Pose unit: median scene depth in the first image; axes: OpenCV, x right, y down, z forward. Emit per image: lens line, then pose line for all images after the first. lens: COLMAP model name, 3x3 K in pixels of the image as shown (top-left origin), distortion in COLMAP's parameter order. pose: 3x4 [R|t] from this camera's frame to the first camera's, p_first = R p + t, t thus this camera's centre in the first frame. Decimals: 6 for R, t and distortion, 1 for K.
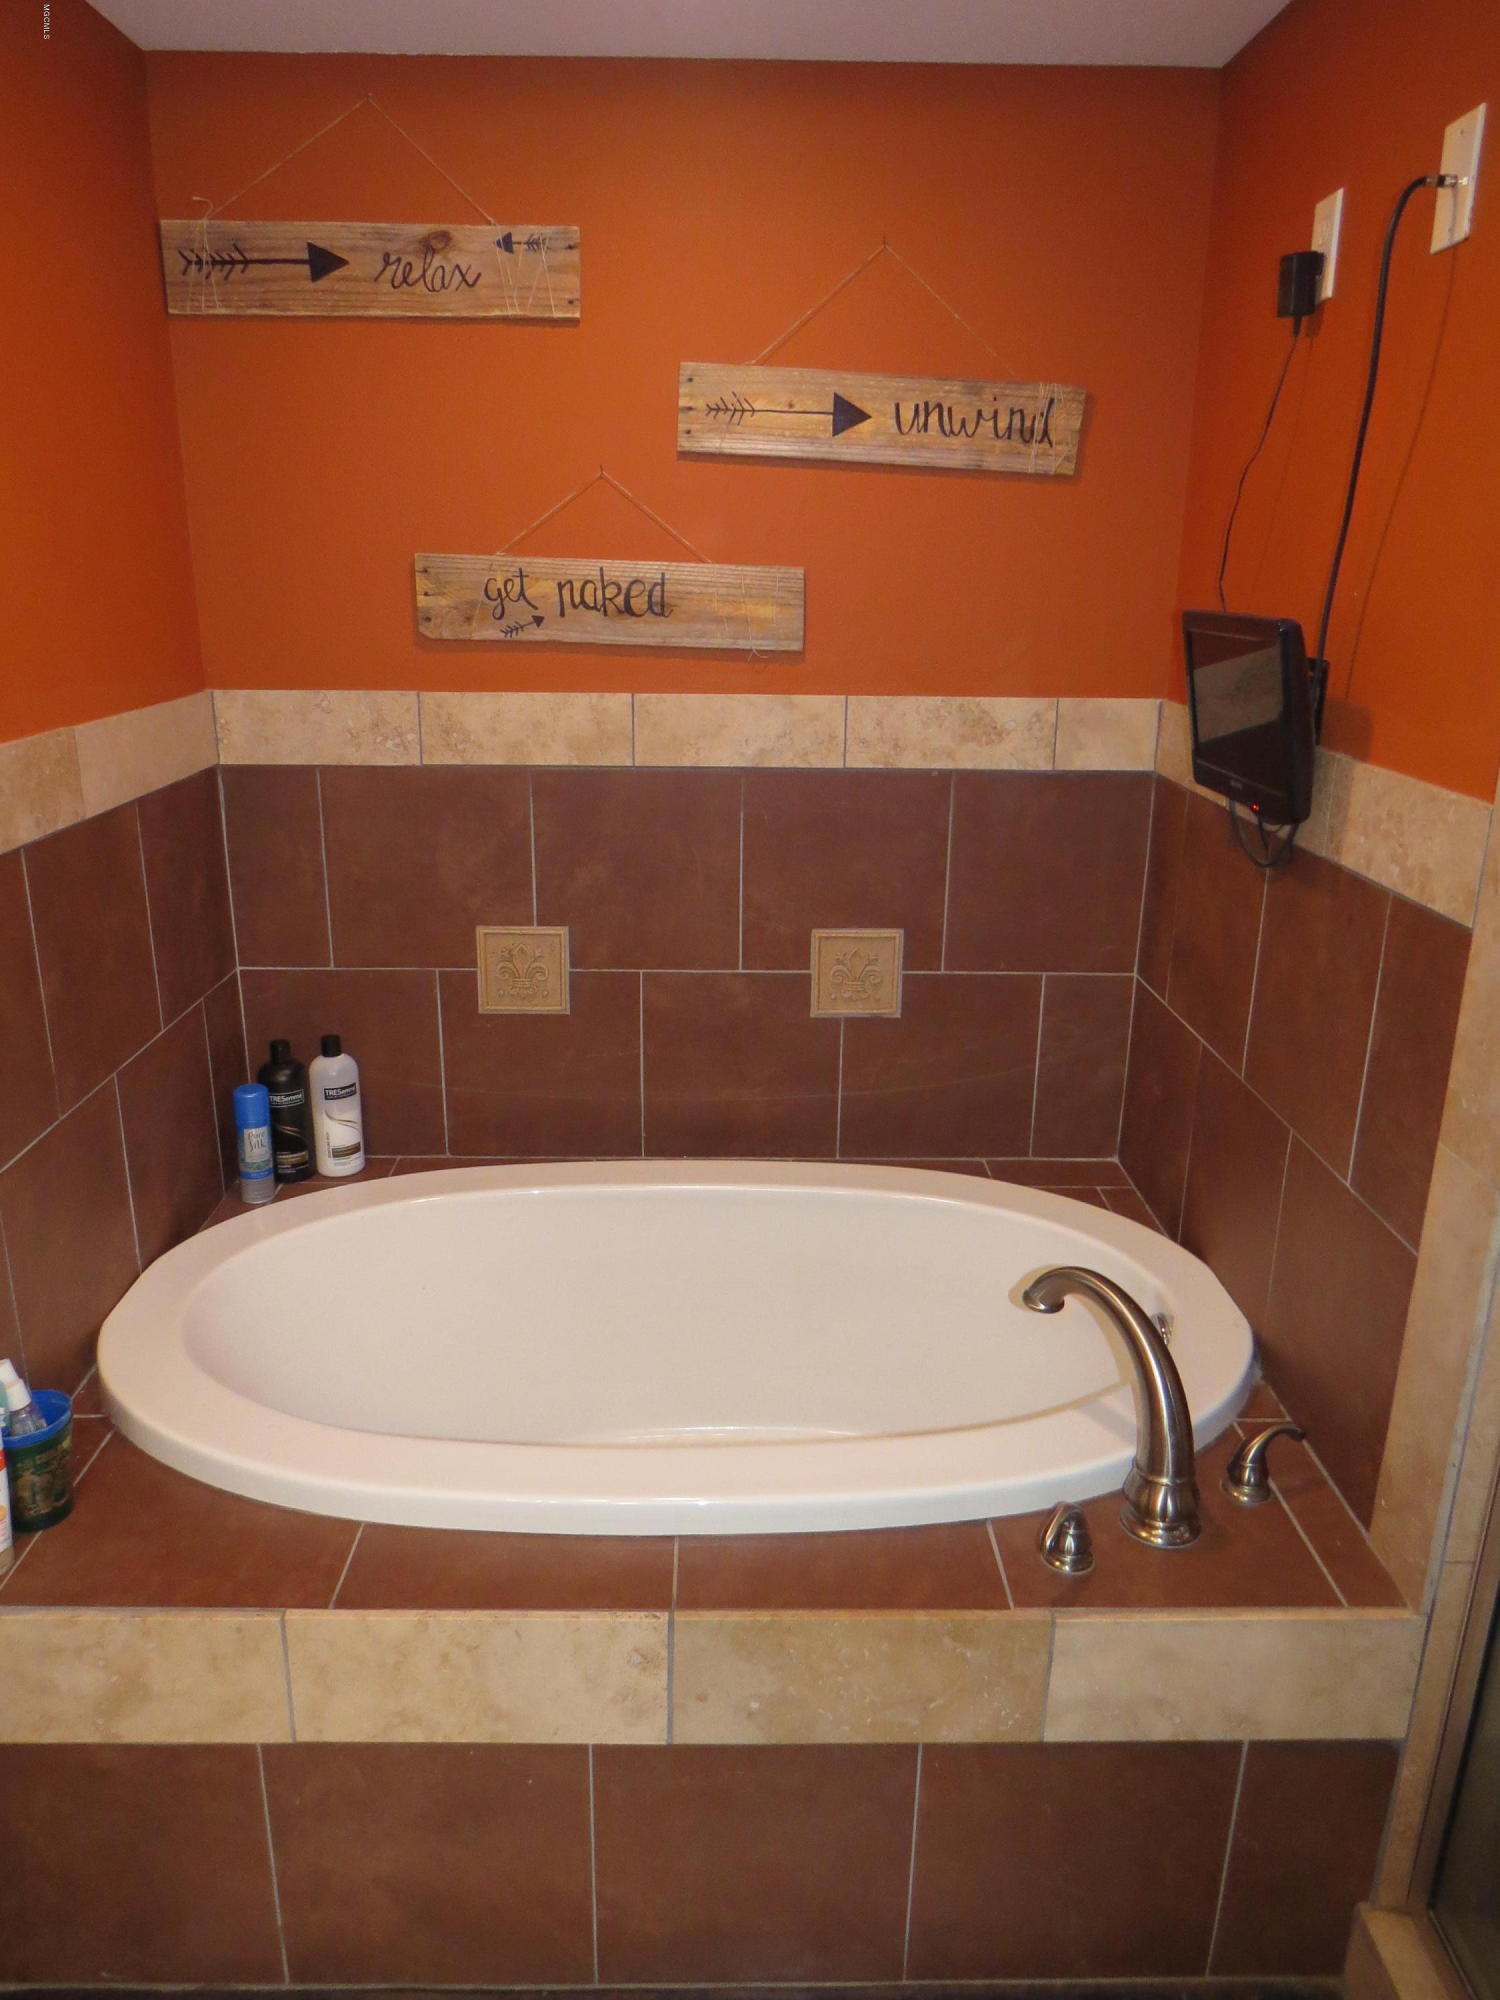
lens RADIAL K [[1433.4, 0, 748.9], [0, 1433.4, 1004.0], [0, 0, 1]] dist [-0.019136, 0.006054]
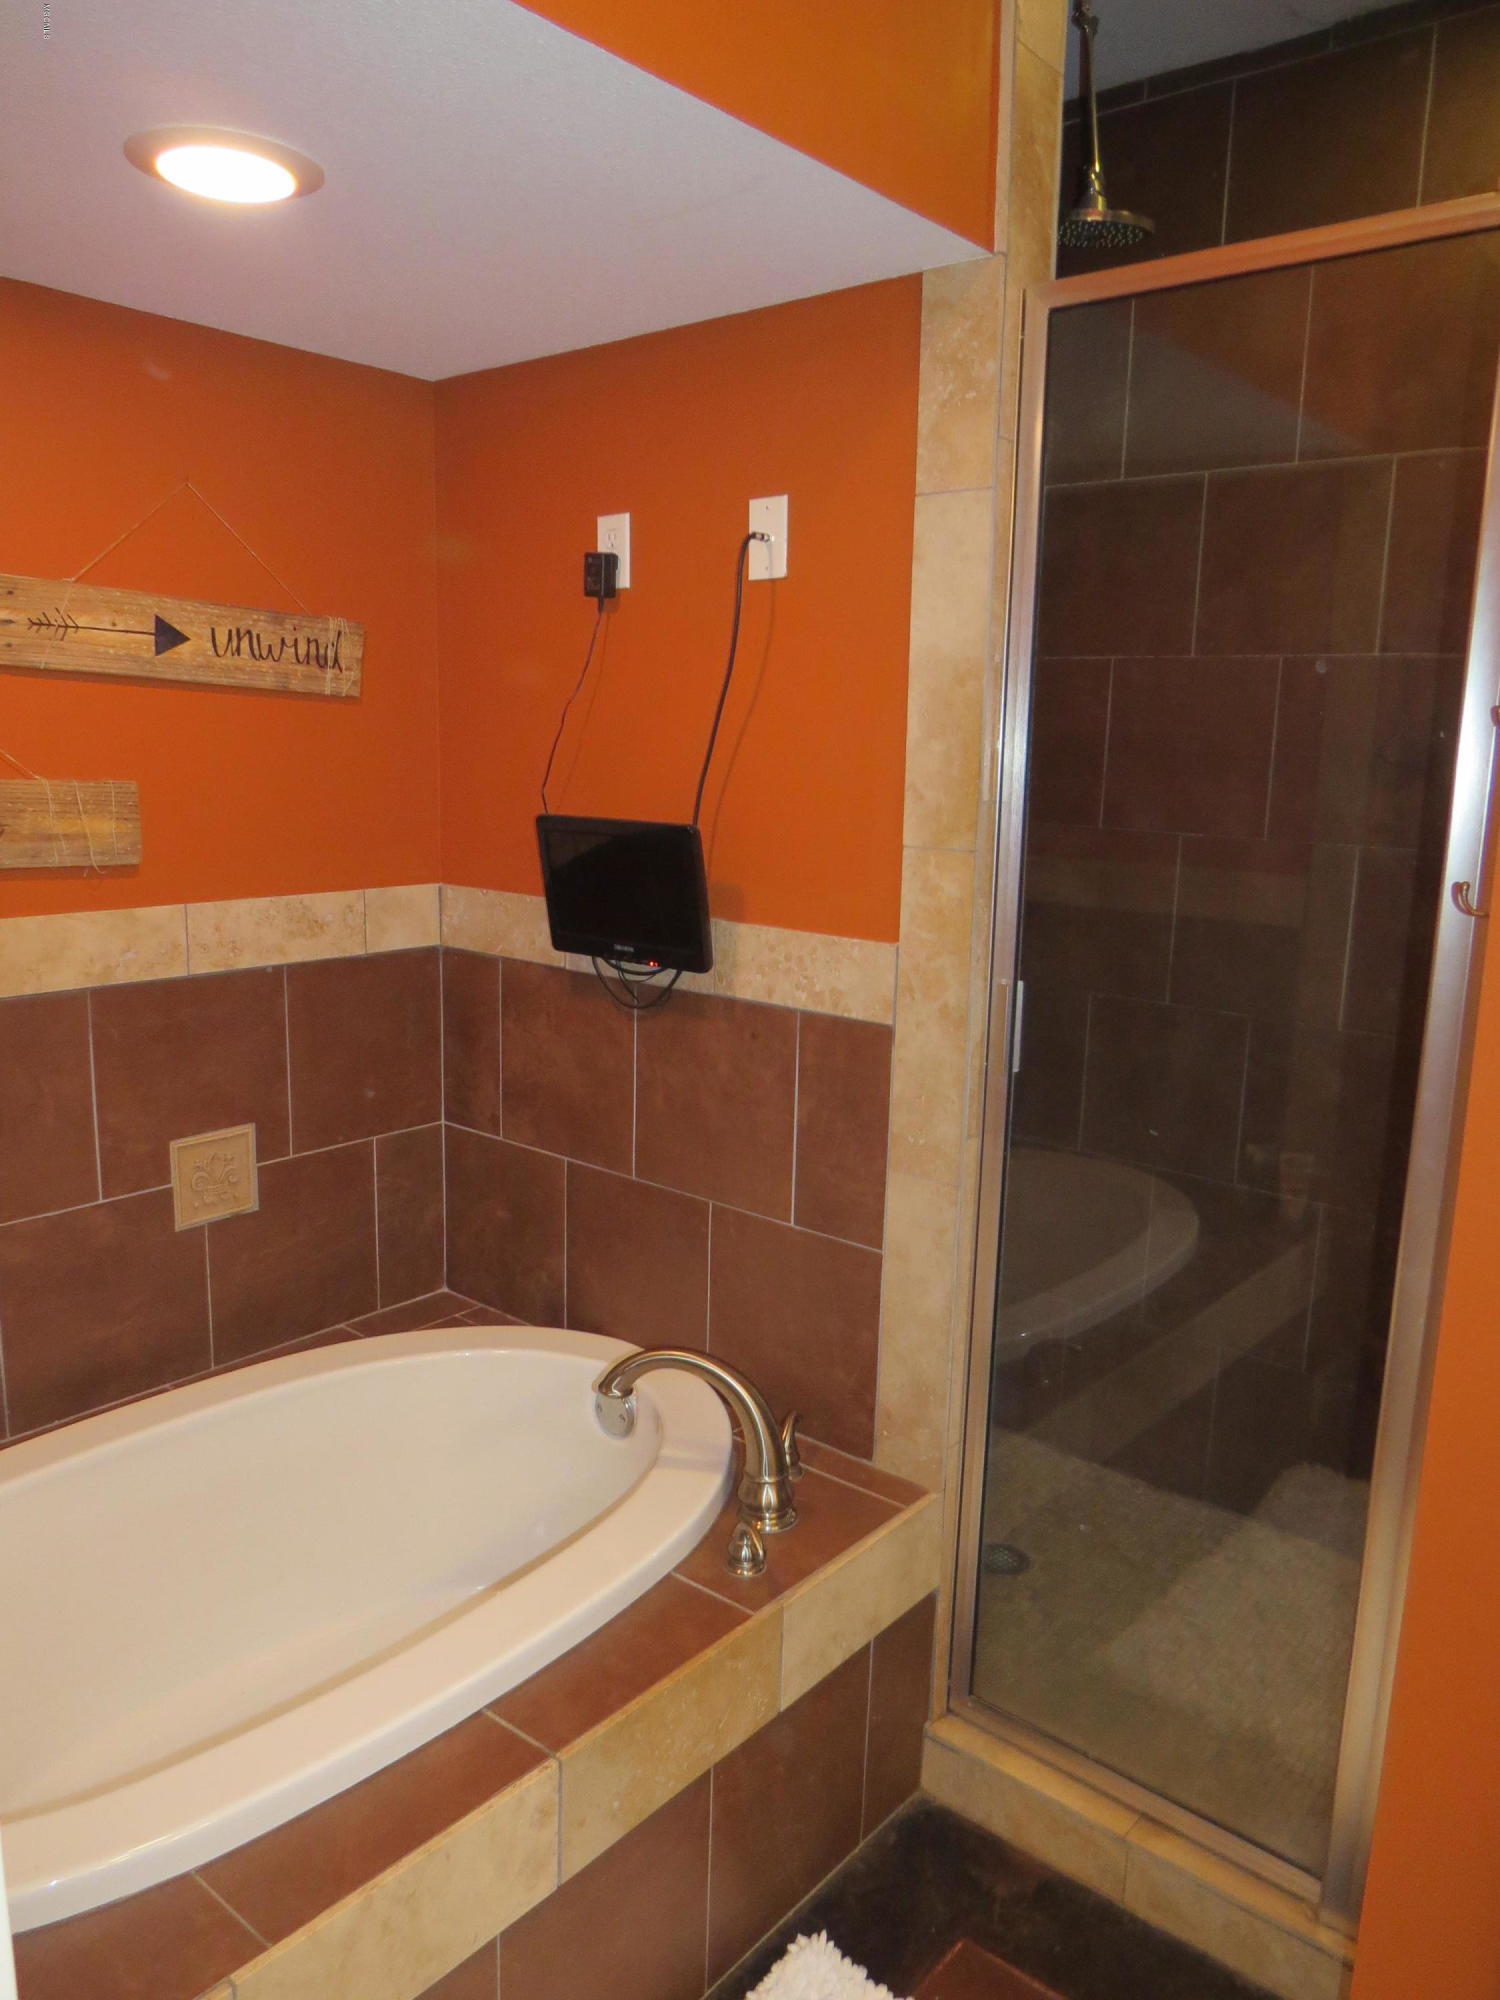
lens RADIAL K [[1433.4, 0, 758.2], [0, 1433.4, 1002.9], [0, 0, 1]] dist [-0.019136, 0.006054]
pose [[0.655505, -0.135652, 0.742908, -0.447258], [0.209812, 0.977719, -0.006601, -0.059940], [-0.725460, 0.160198, 0.669361, 0.050929]]
